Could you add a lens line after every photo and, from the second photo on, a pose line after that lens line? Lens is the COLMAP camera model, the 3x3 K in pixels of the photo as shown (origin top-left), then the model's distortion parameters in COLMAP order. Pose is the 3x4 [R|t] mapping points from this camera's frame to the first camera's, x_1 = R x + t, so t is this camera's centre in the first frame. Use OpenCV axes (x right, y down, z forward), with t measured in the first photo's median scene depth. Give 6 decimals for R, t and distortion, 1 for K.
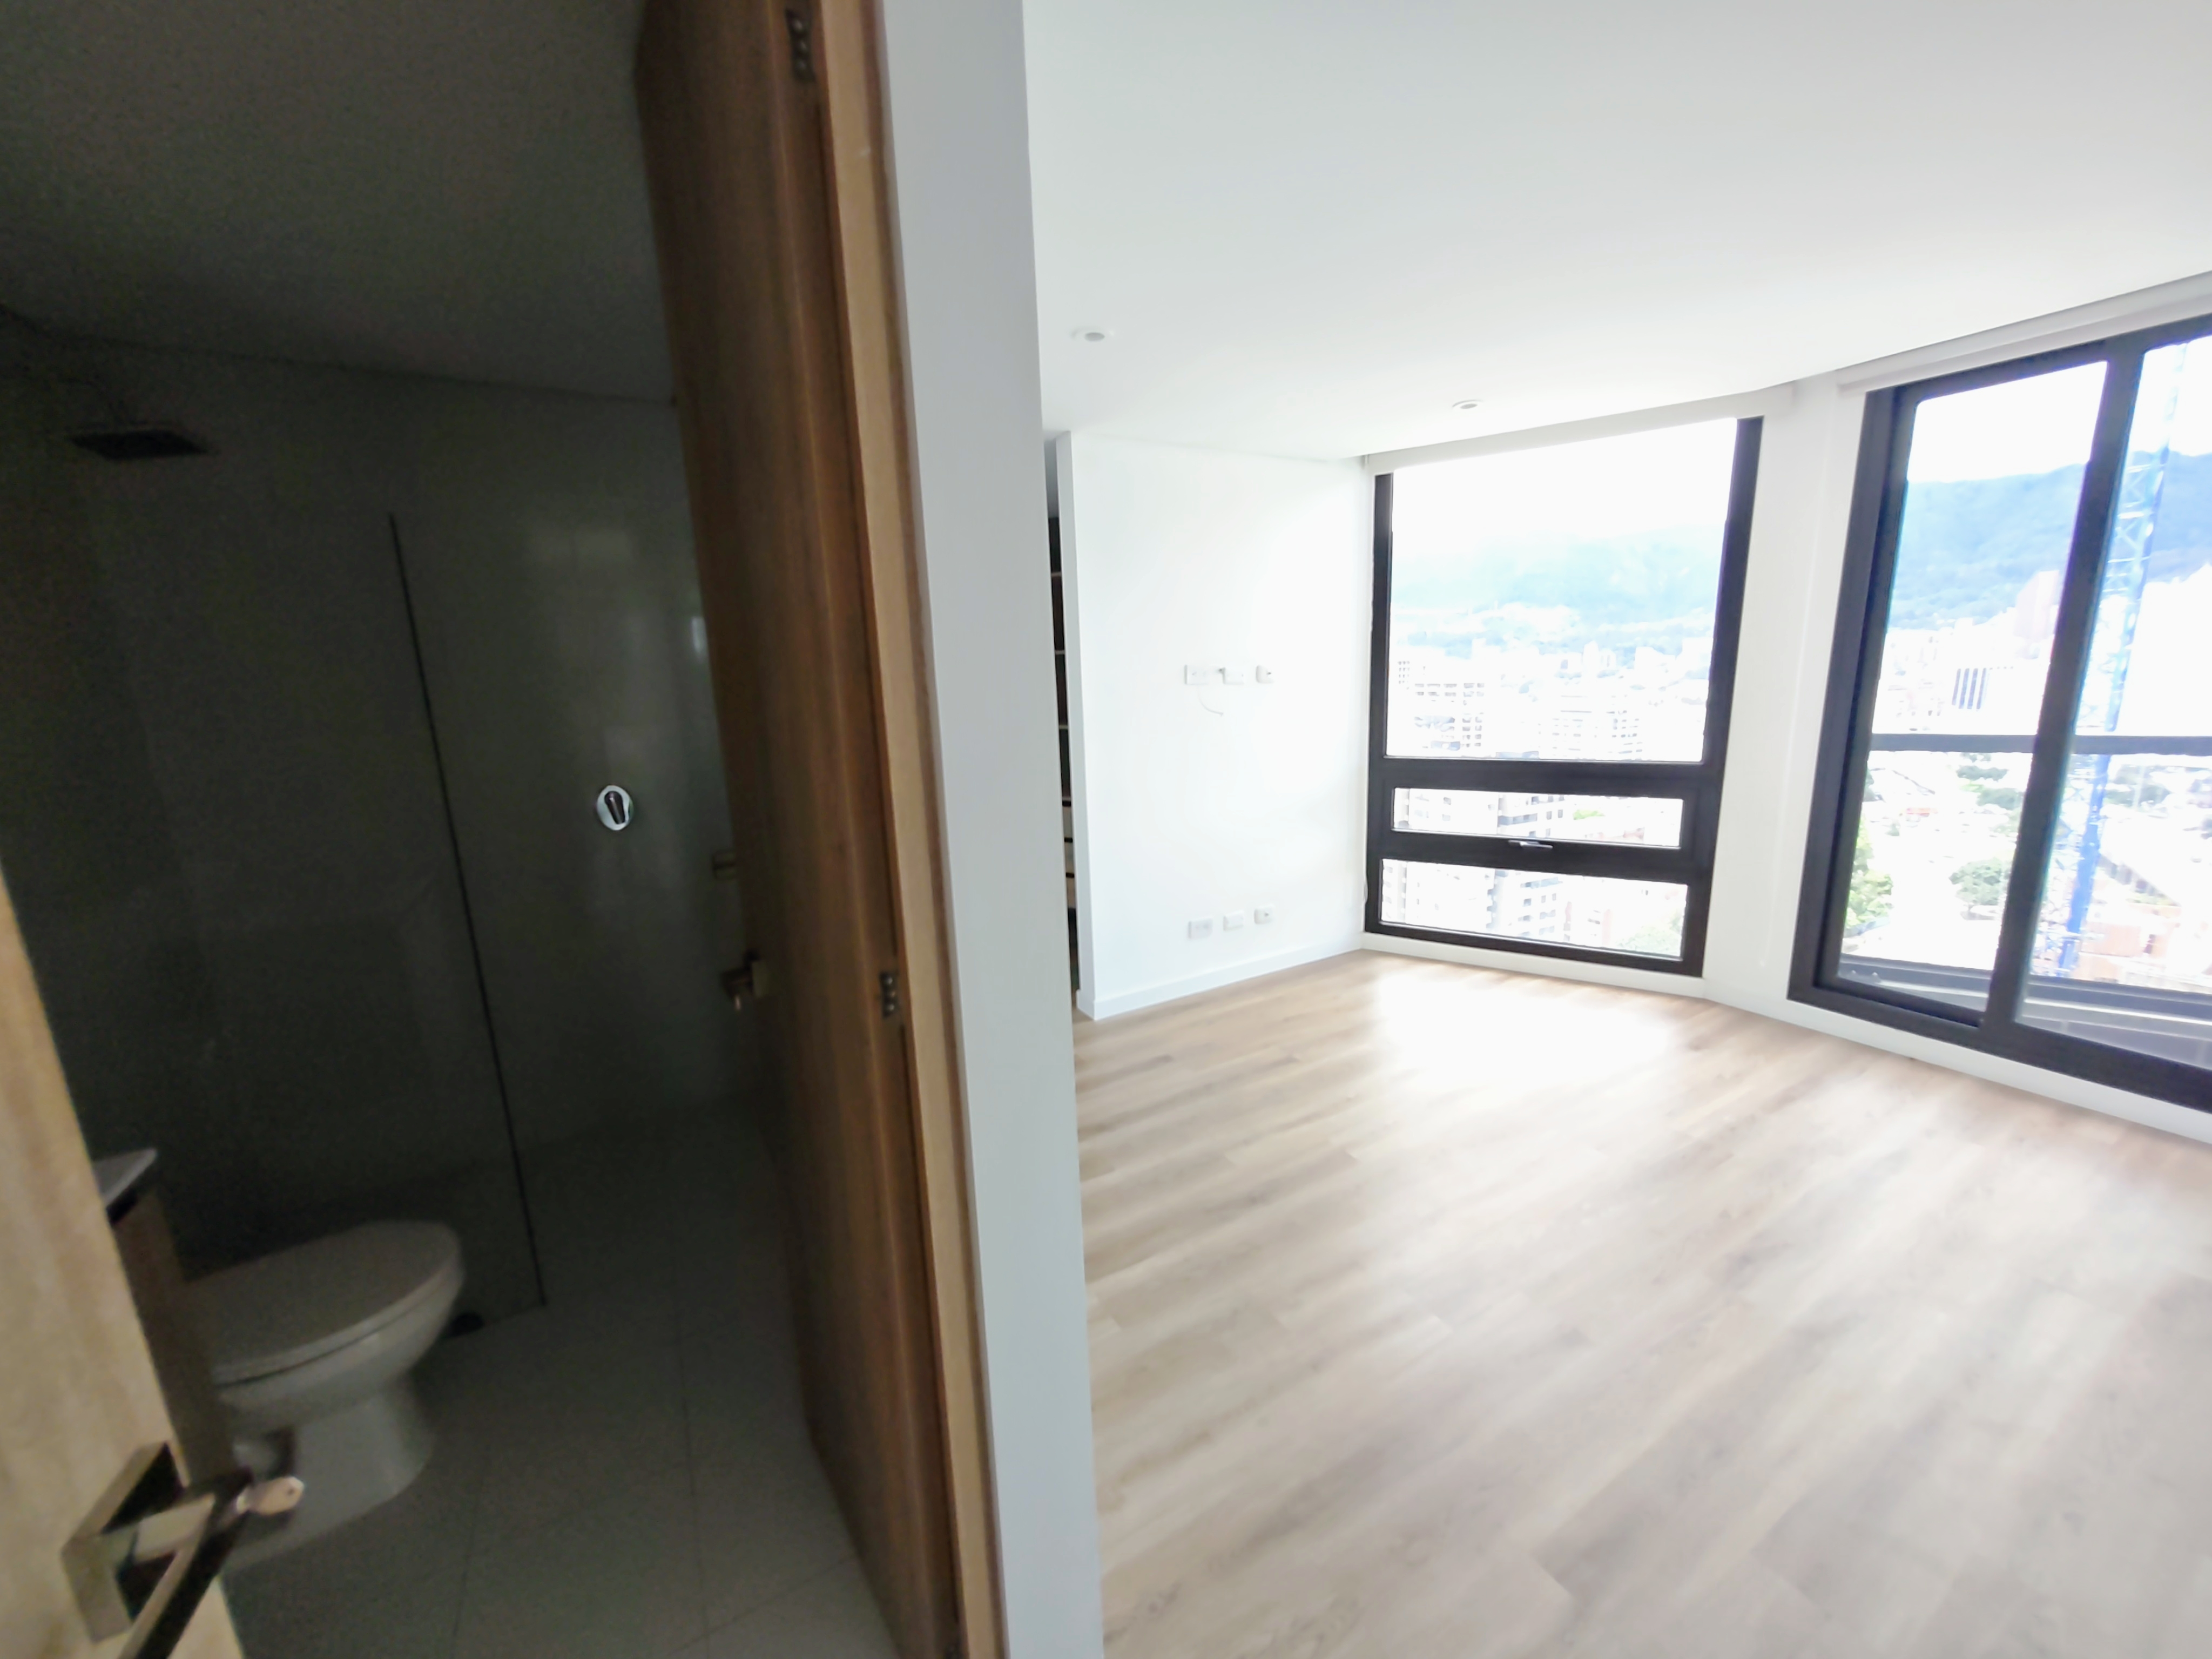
lens RADIAL K [[829.5, 0, 1106.8], [0, 829.5, 834.3], [0, 0, 1]] dist [-0.001282, -0.000609]
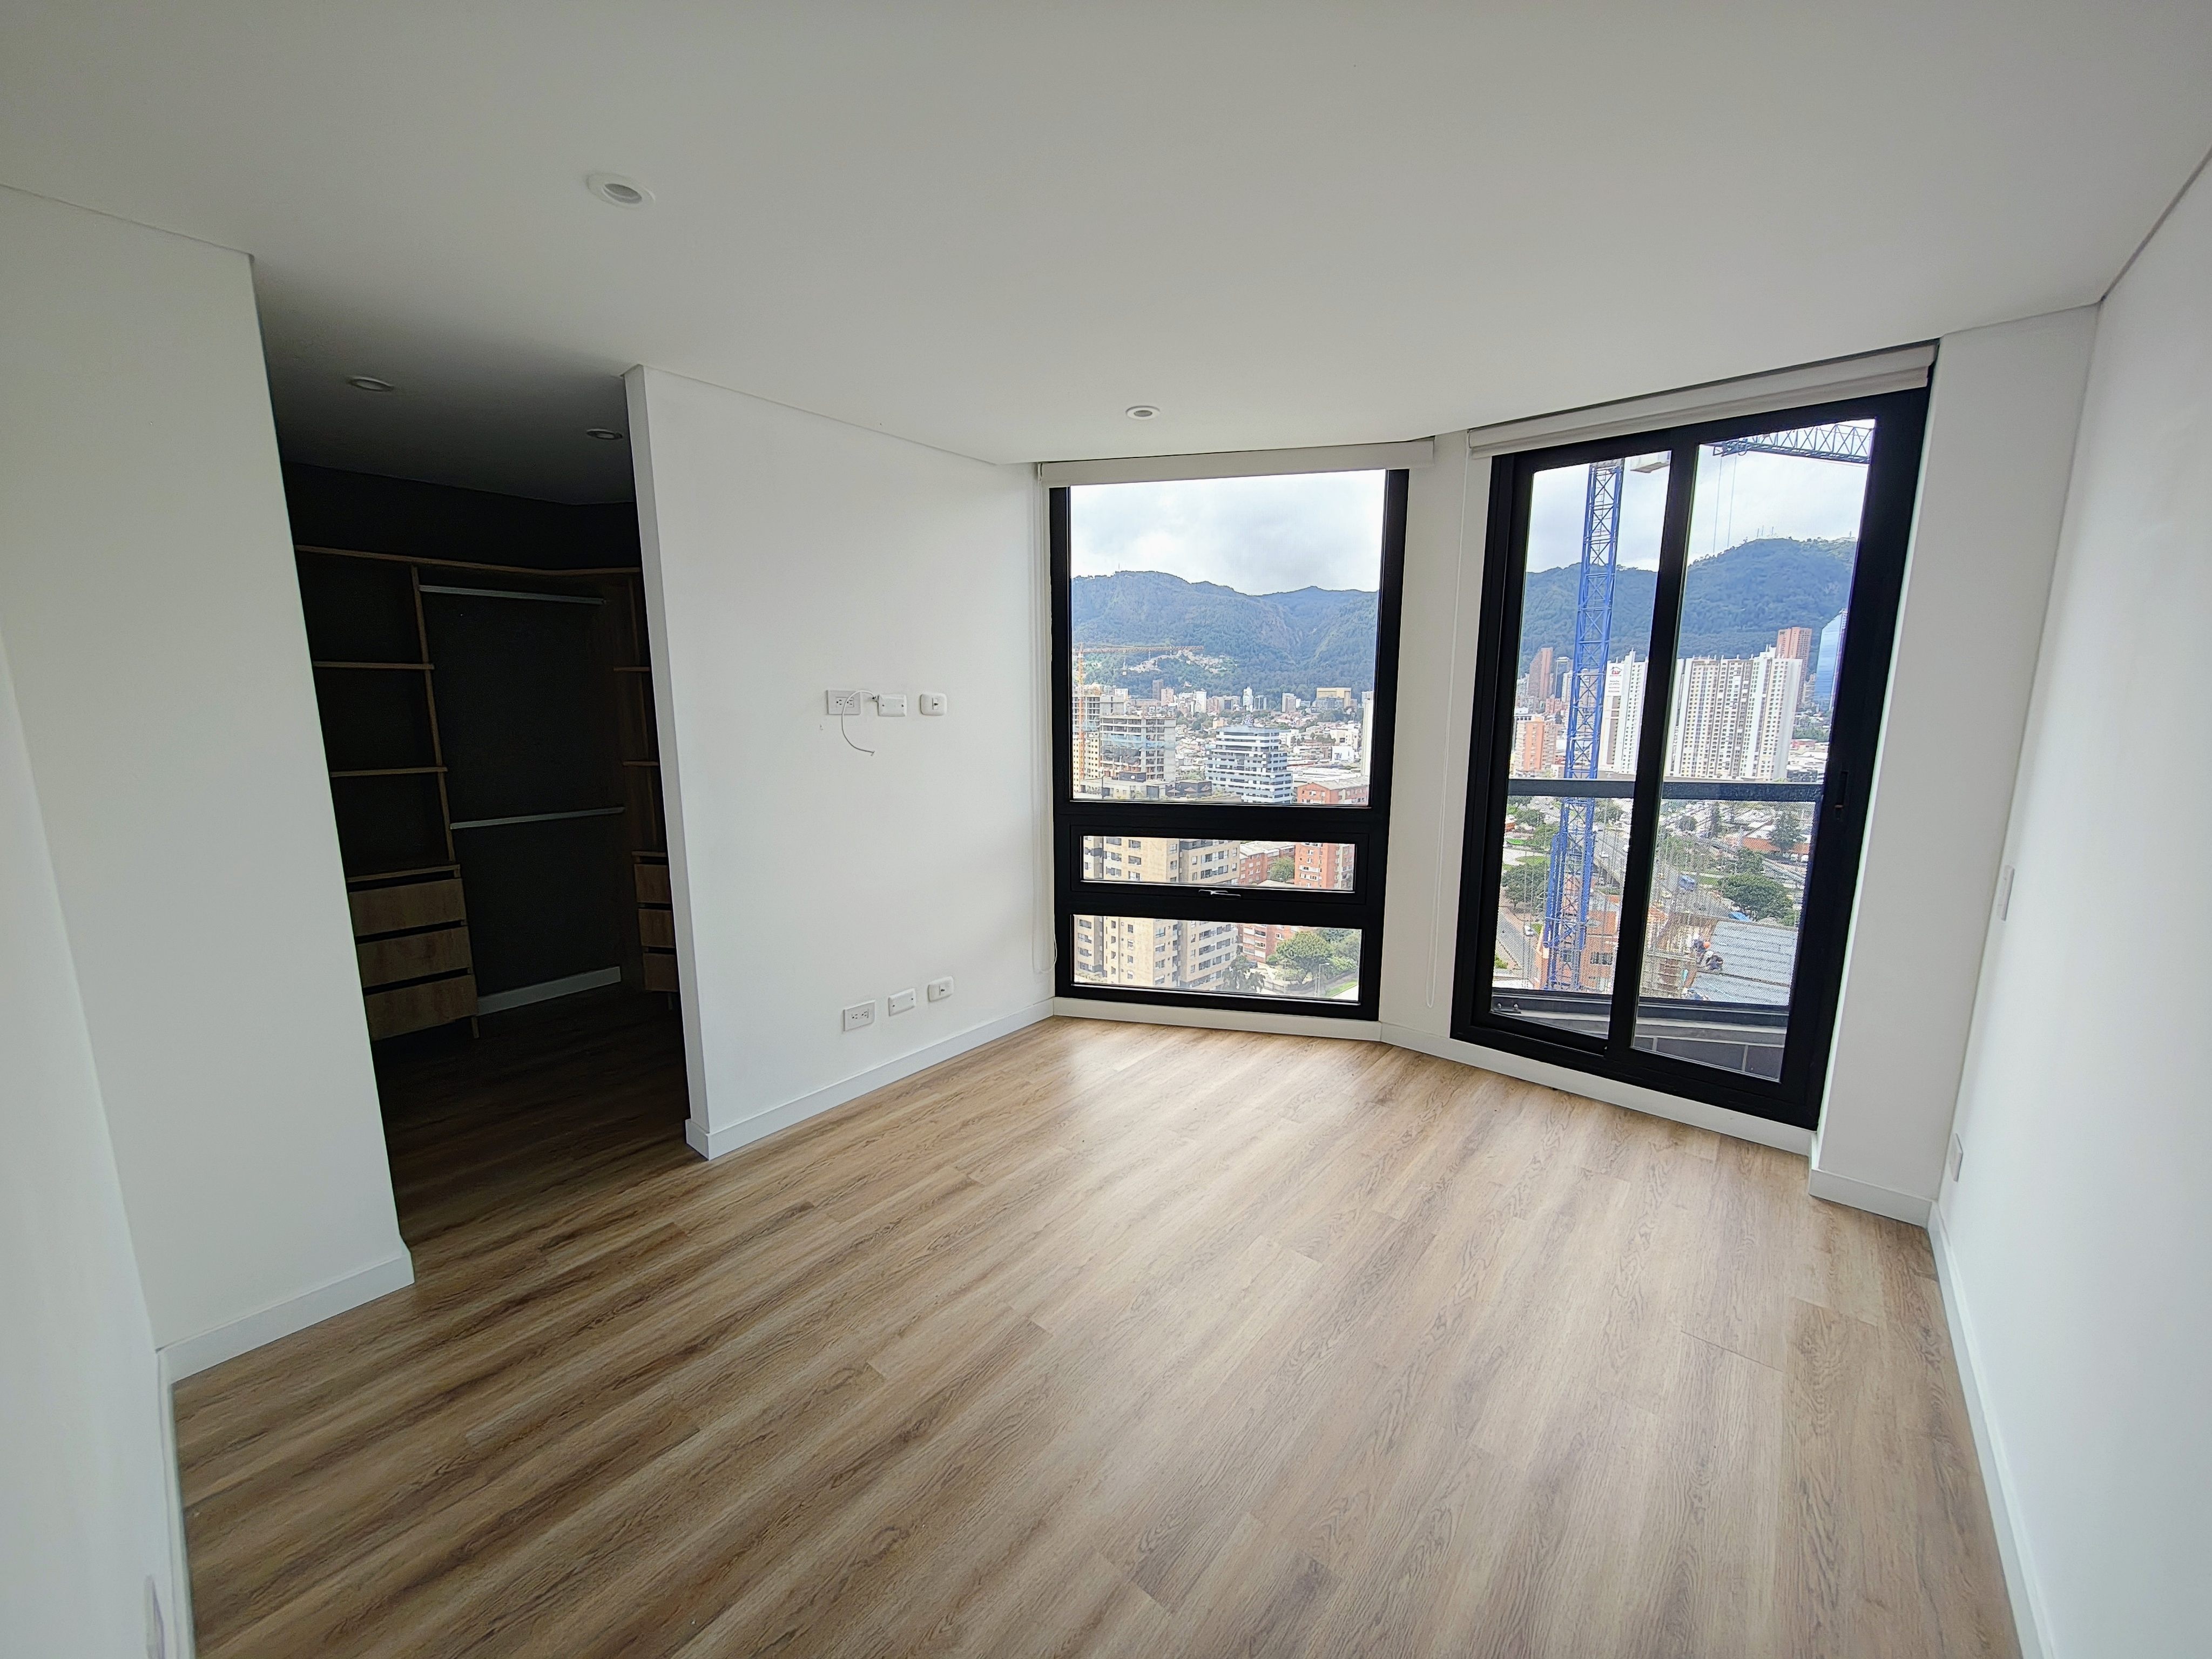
lens RADIAL K [[829.5, 0, 1106.8], [0, 829.5, 834.3], [0, 0, 1]] dist [-0.001282, -0.000609]
pose [[0.937882, -0.021634, 0.346280, 0.072203], [0.034147, 0.998964, -0.030075, -0.034936], [-0.345270, 0.040031, 0.937649, 0.174281]]
